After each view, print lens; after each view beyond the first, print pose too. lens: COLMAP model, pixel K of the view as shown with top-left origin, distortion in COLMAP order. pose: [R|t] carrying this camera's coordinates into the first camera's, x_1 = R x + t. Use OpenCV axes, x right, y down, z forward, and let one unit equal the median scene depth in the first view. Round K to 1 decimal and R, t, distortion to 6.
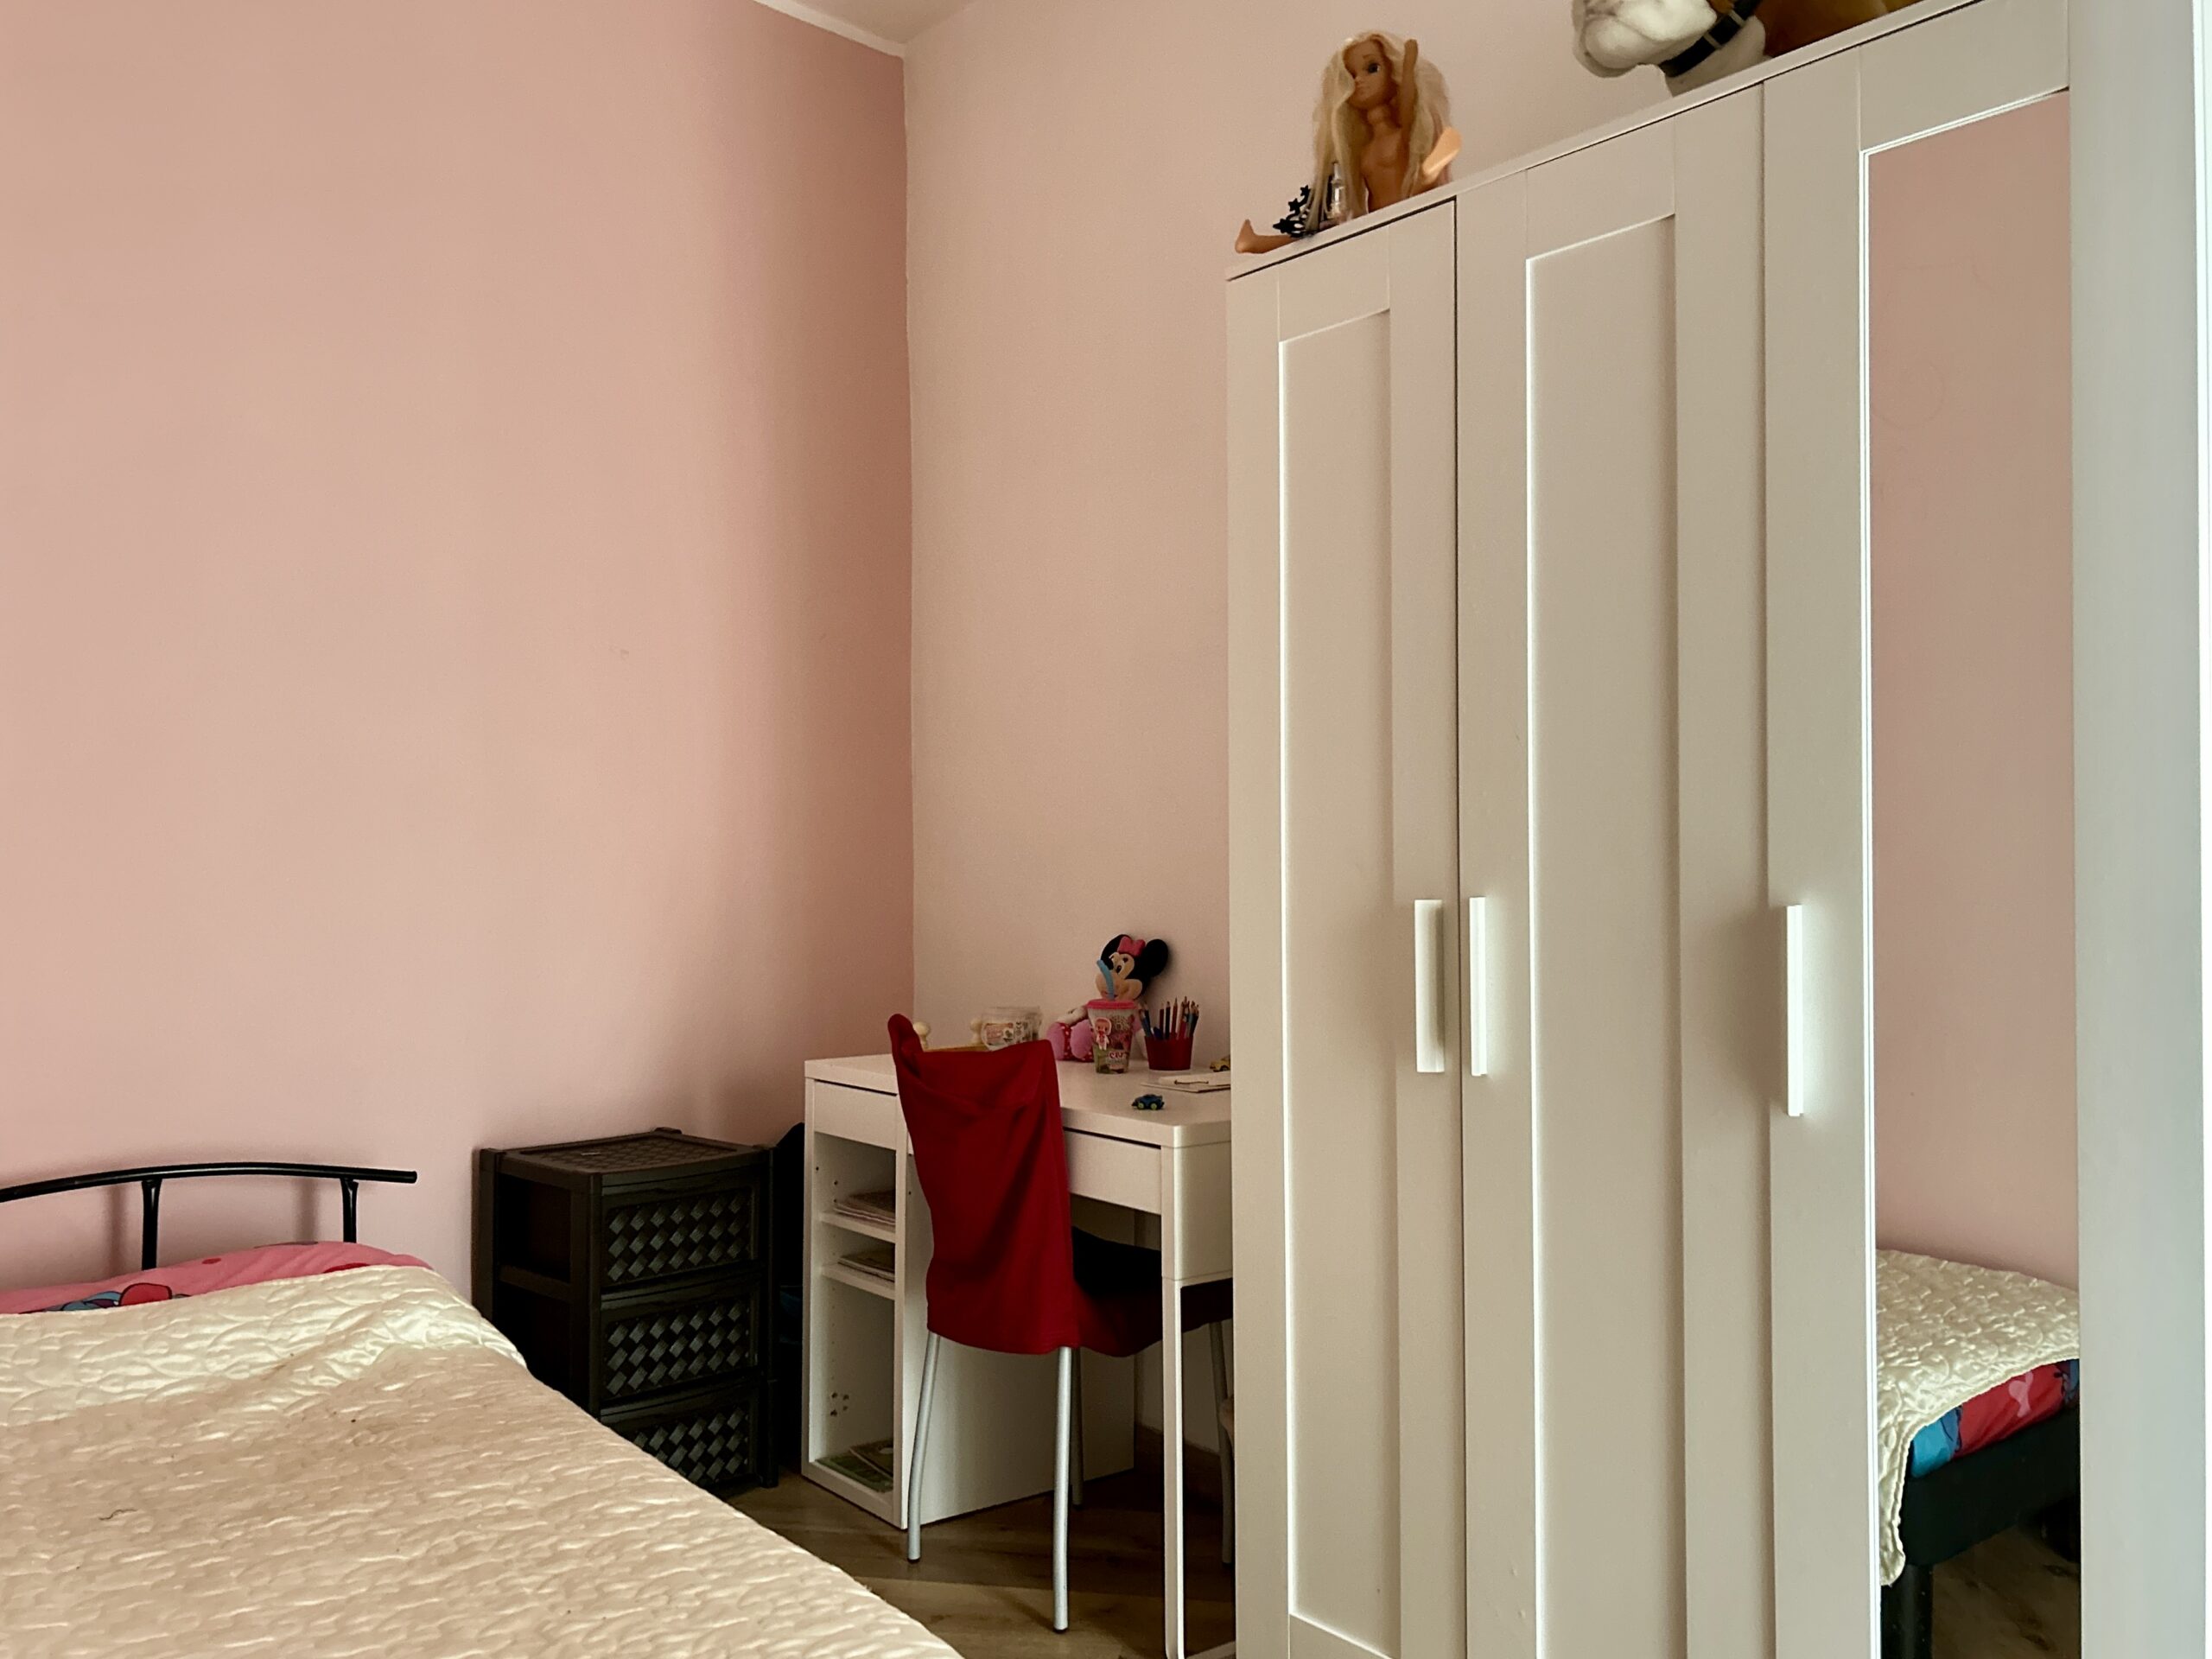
lens RADIAL K [[1814.9, 0, 1106.0], [0, 1814.9, 829.5], [0, 0, 1]] dist [0.018514, -0.003160]
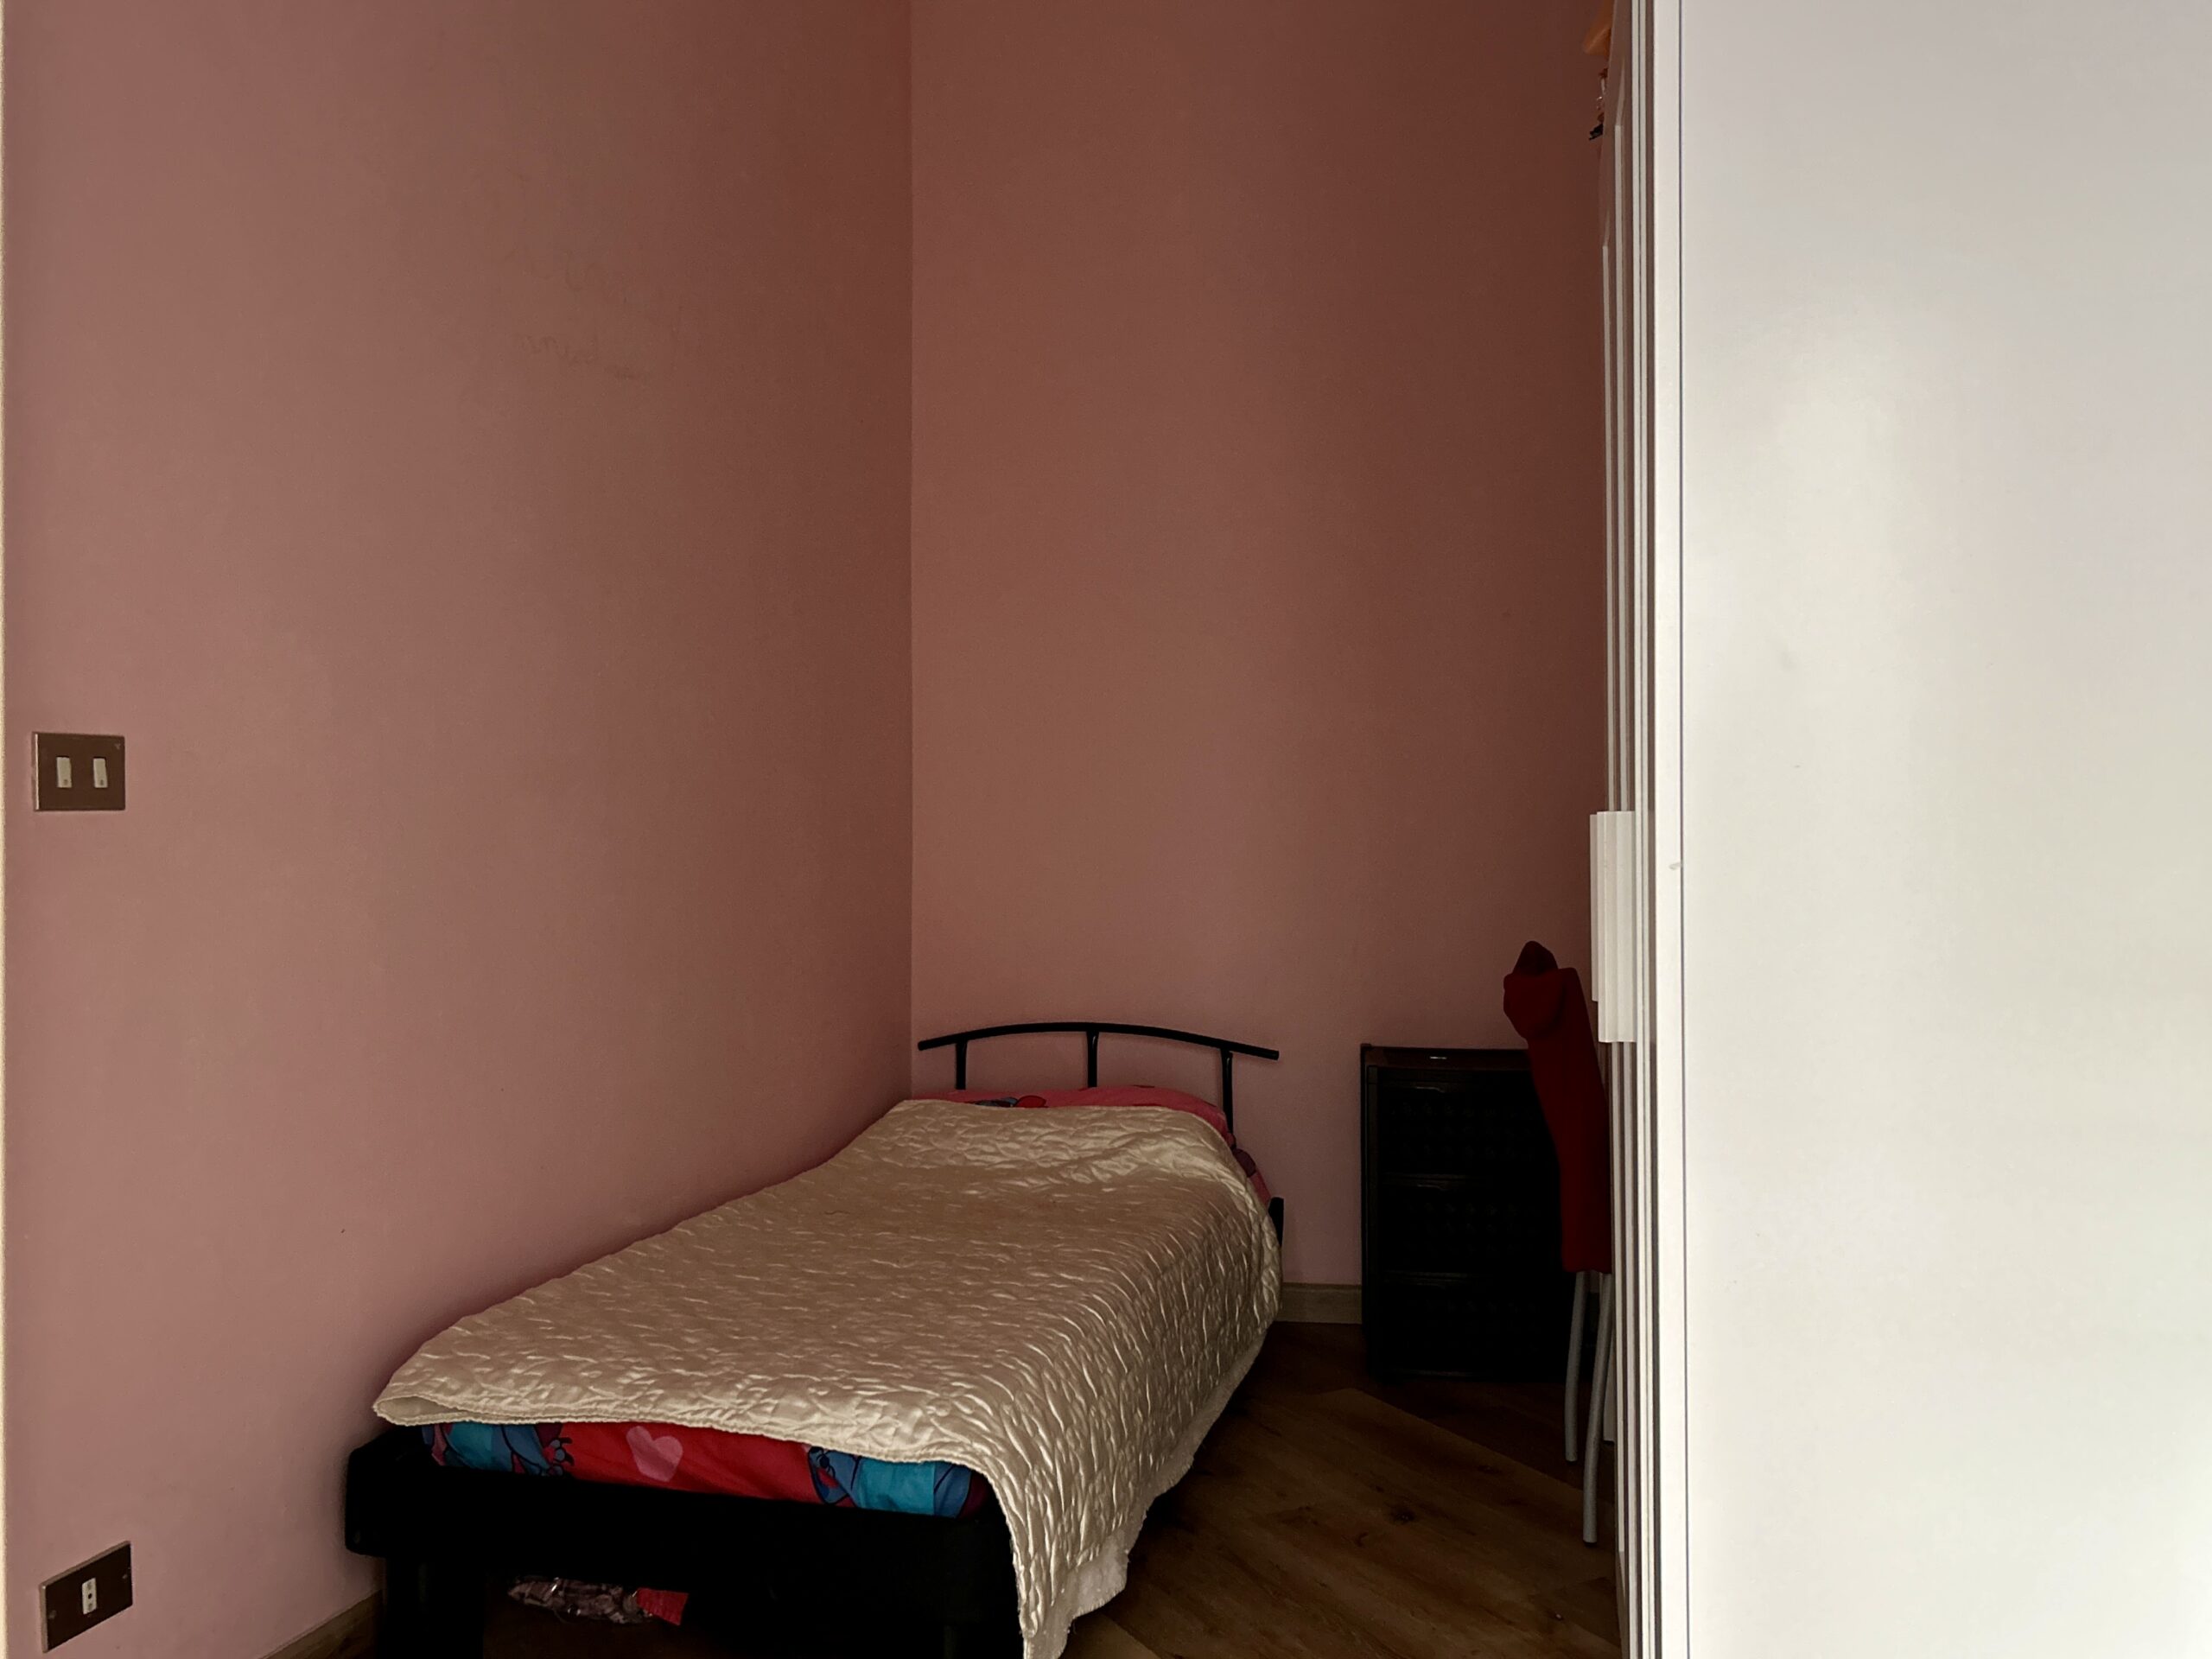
lens RADIAL K [[1816.6, 0, 1106.0], [0, 1816.6, 829.5], [0, 0, 1]] dist [0.062397, -0.072083]
pose [[0.626066, -0.003624, -0.779762, 0.638401], [0.013463, 0.999890, 0.006163, 0.033399], [0.779654, -0.014356, 0.626046, 0.163438]]
